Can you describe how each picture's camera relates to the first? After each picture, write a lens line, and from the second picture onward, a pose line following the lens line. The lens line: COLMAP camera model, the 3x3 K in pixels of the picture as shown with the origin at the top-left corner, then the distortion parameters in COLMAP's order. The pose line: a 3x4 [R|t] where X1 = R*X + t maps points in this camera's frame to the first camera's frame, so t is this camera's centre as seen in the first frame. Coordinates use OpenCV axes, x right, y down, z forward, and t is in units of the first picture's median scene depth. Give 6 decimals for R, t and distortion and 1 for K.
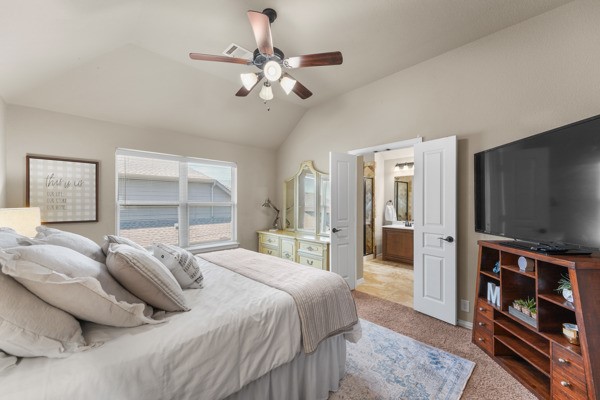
lens RADIAL K [[241.3, 0, 298.6], [0, 241.3, 202.8], [0, 0, 1]] dist [0.000072, 0.000017]
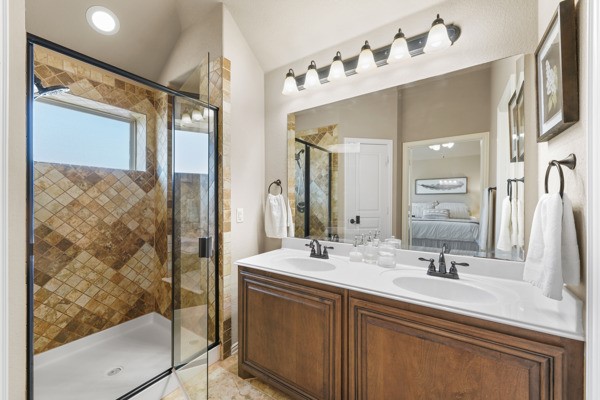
lens RADIAL K [[241.3, 0, 298.5], [0, 241.3, 201.4], [0, 0, 1]] dist [0.000072, 0.000017]
pose [[0.974049, -0.002527, 0.226321, 0.328640], [0.003930, 0.999976, -0.005751, 0.021839], [-0.226301, 0.006491, 0.974036, 0.641398]]
